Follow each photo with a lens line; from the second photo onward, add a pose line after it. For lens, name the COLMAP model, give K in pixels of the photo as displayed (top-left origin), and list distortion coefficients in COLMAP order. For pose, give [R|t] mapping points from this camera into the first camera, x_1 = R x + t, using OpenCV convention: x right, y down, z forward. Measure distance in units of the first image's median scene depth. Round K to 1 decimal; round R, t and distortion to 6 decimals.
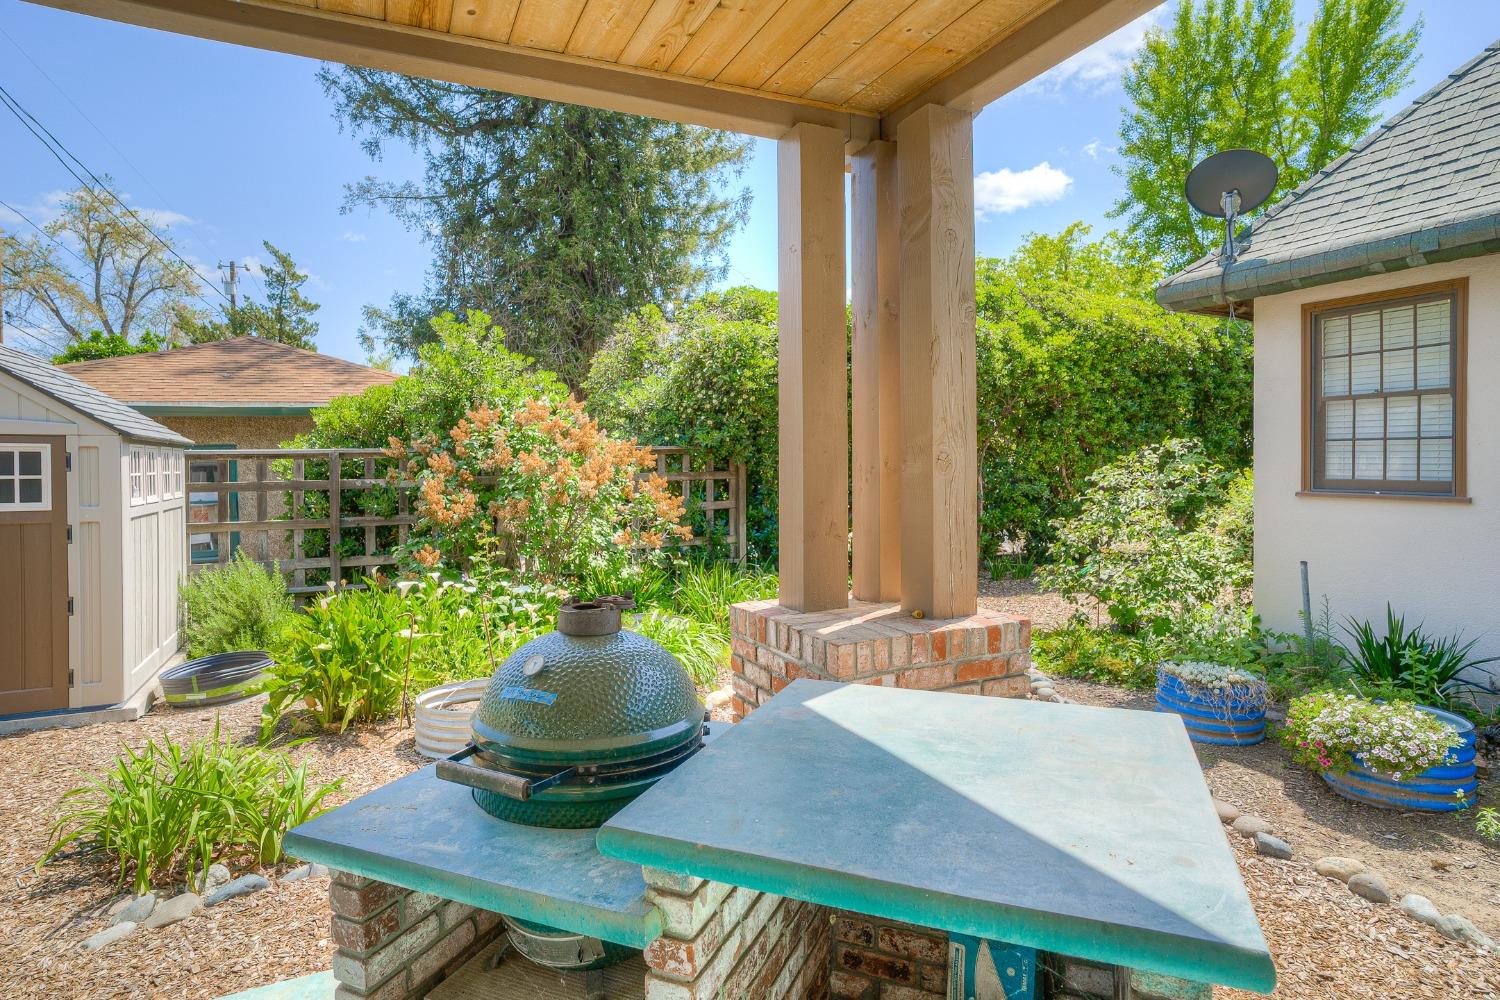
lens RADIAL K [[801.3, 0, 766.4], [0, 801.3, 474.5], [0, 0, 1]] dist [-0.058615, 0.029130]
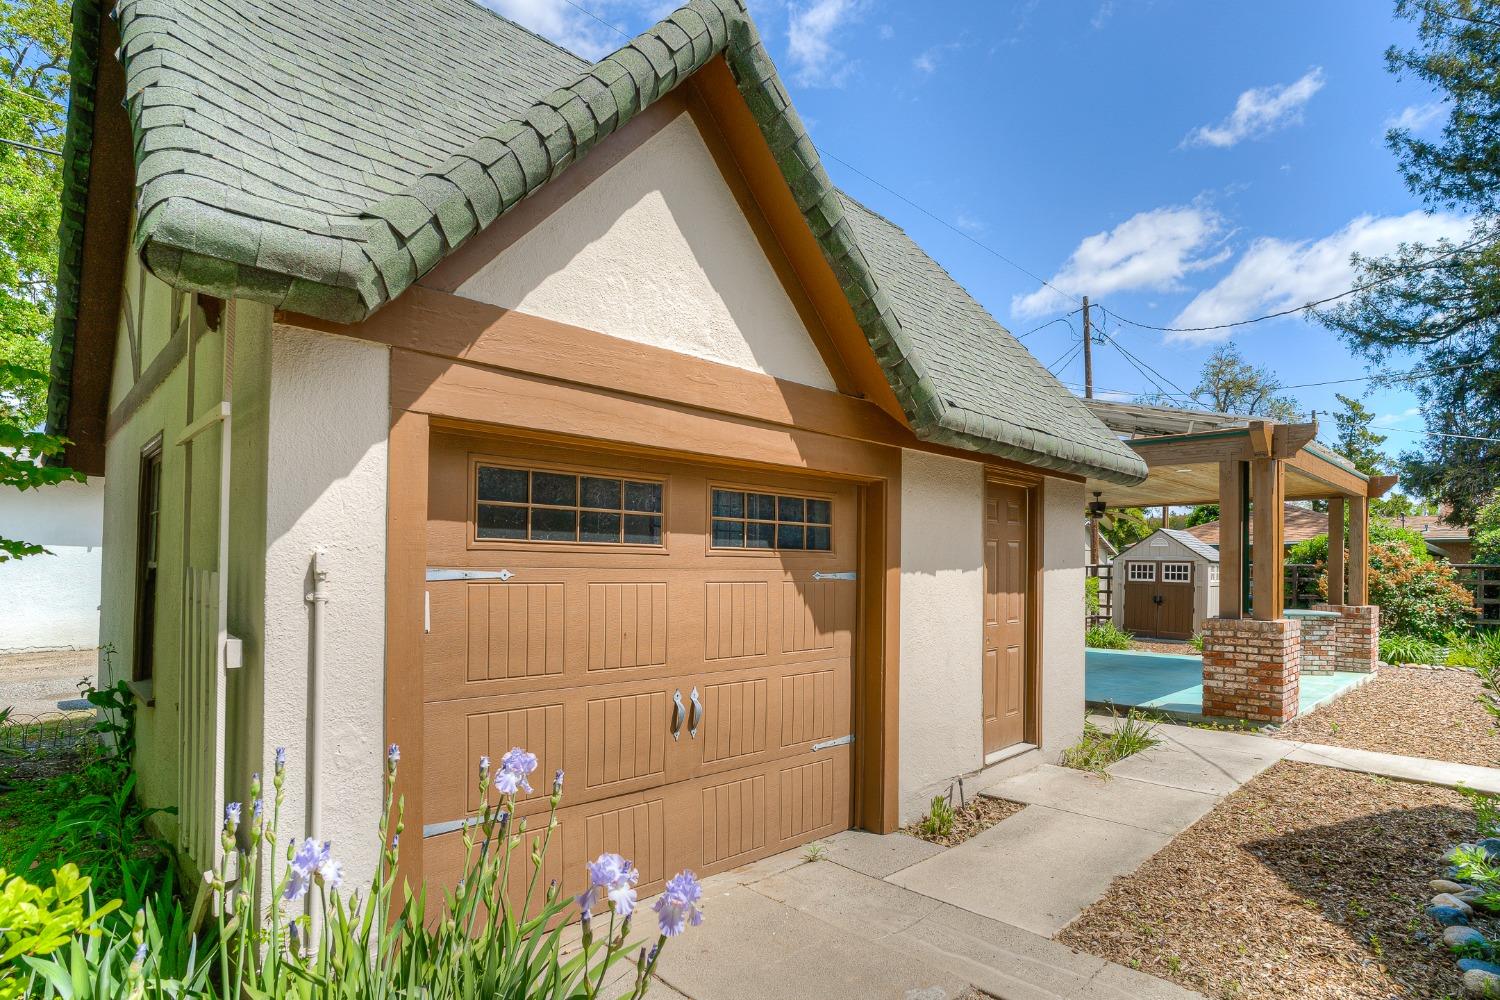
lens RADIAL K [[801.3, 0, 734.2], [0, 801.3, 551.9], [0, 0, 1]] dist [-0.058615, 0.029130]
pose [[0.299792, 0.000368, -0.954005, 1.101406], [-0.032662, 0.999418, -0.009879, 0.007651], [0.953445, 0.034121, 0.299629, -1.206092]]
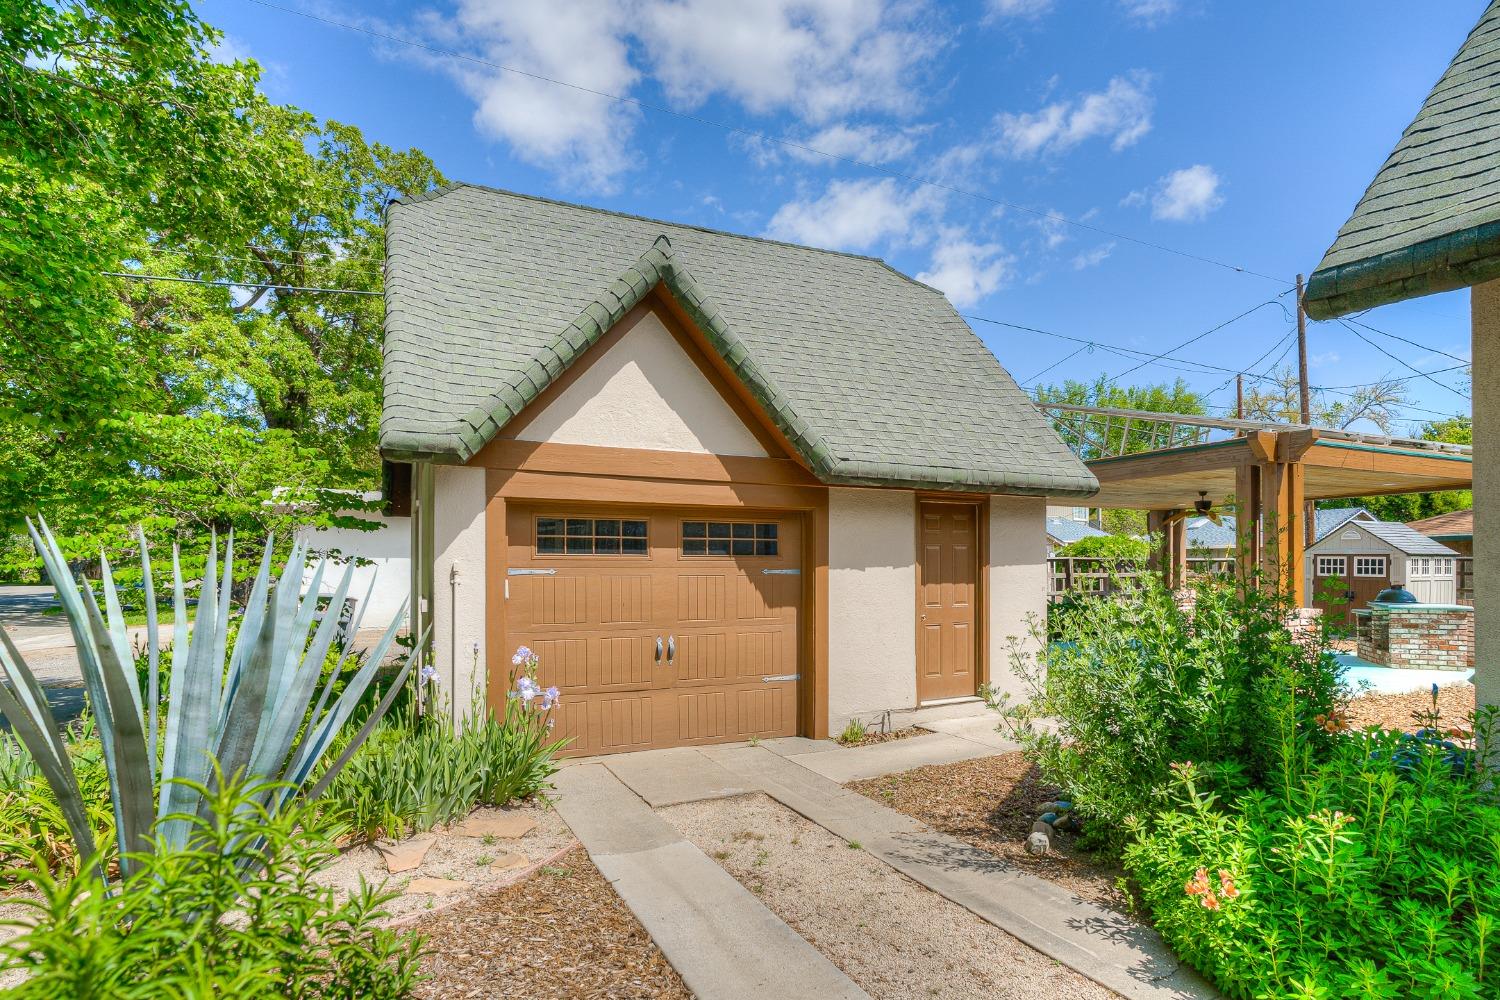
lens RADIAL K [[801.3, 0, 727.9], [0, 801.3, 559.5], [0, 0, 1]] dist [-0.058615, 0.029130]
pose [[-0.035430, 0.006384, -0.999352, 1.479126], [-0.016487, 0.999840, 0.006972, -0.002151], [0.999236, 0.016724, -0.035319, -0.990036]]
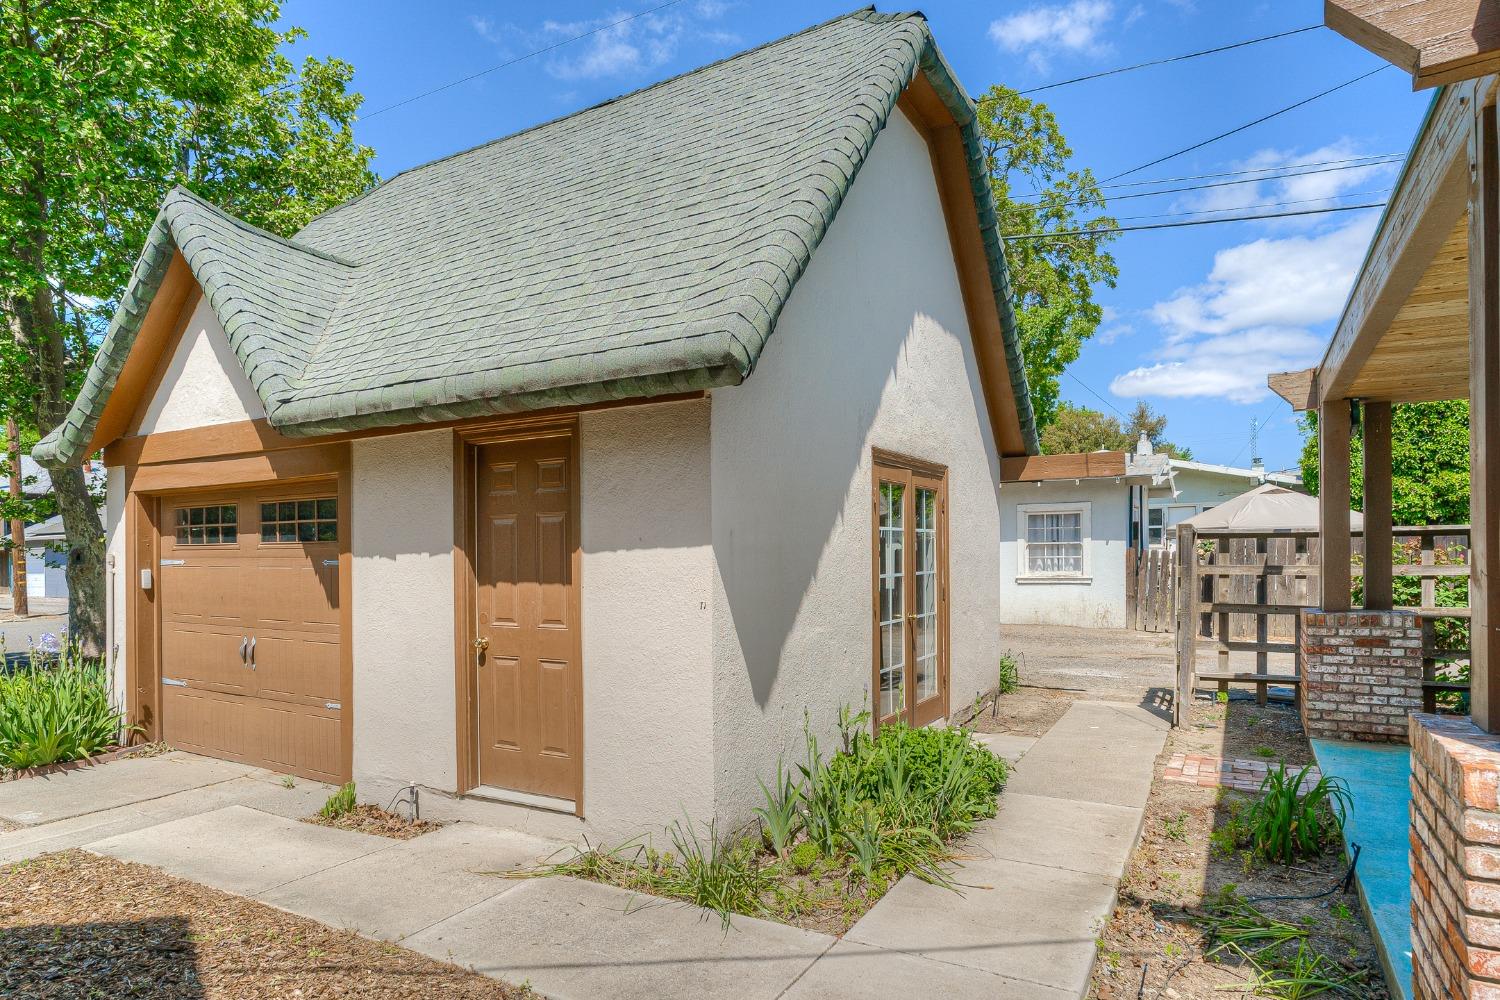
lens RADIAL K [[845.4, 0, 704.8], [0, 845.4, 556.7], [0, 0, 1]] dist [-0.025401, 0.000196]
pose [[-0.848986, 0.021365, -0.527983, 0.680745], [0.010249, 0.999660, 0.023971, -0.000989], [0.528316, 0.014940, -0.848917, -0.200096]]
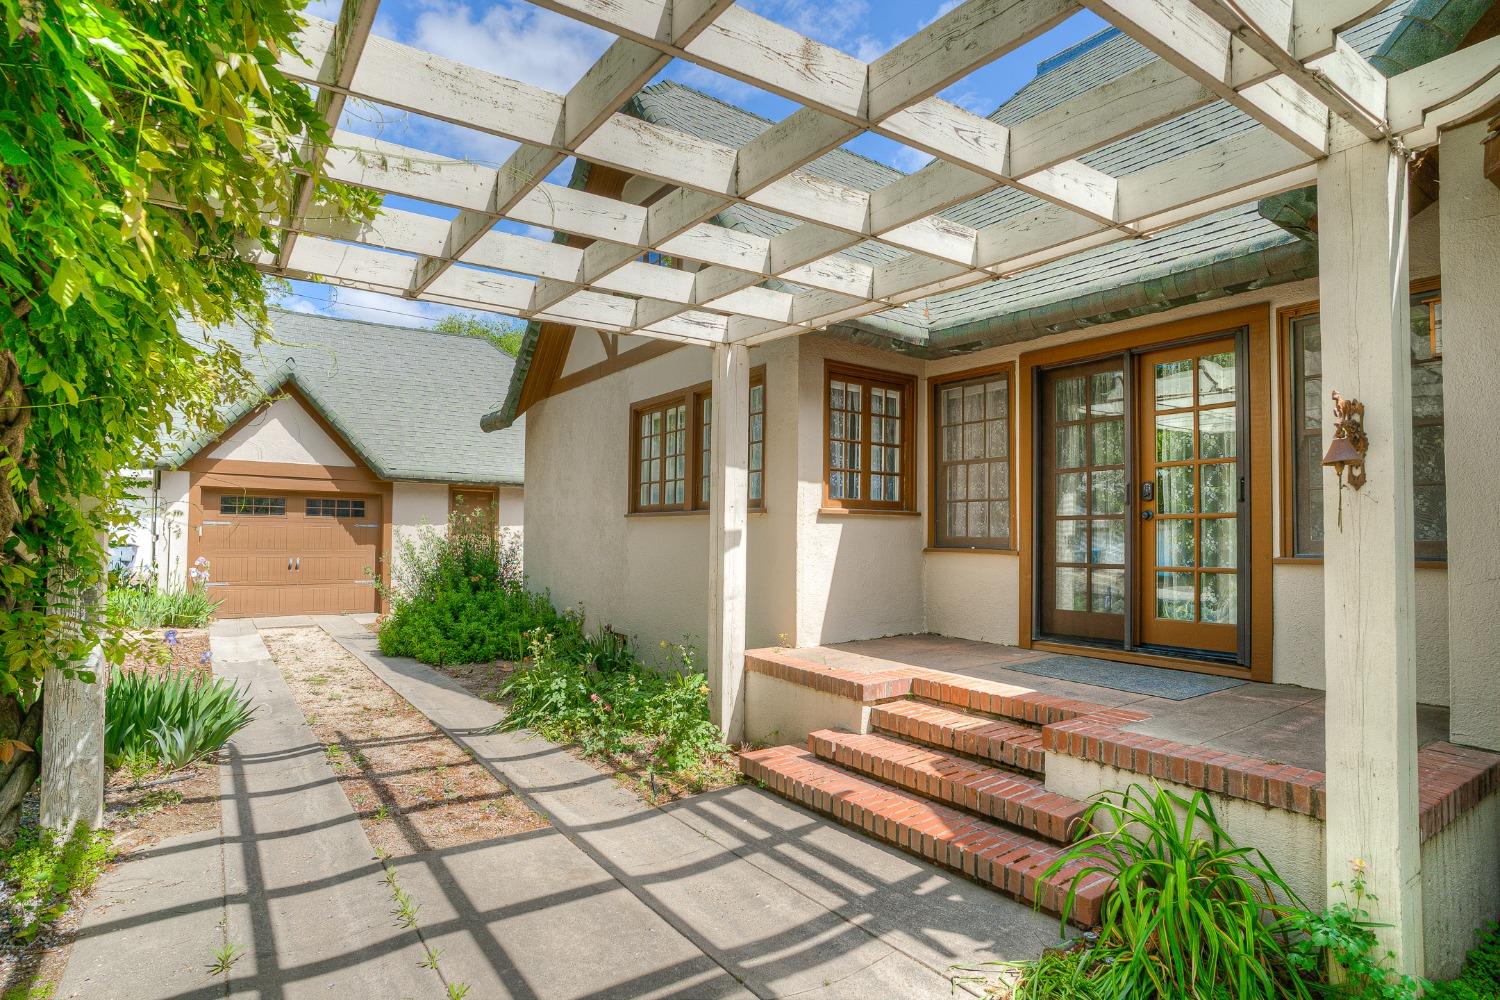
lens RADIAL K [[801.3, 0, 741.6], [0, 801.3, 497.5], [0, 0, 1]] dist [-0.058615, 0.029130]
pose [[0.146312, -0.030035, -0.988782, 2.385590], [-0.029154, 0.998974, -0.034659, -0.008549], [0.988809, 0.033898, 0.145286, -0.409807]]
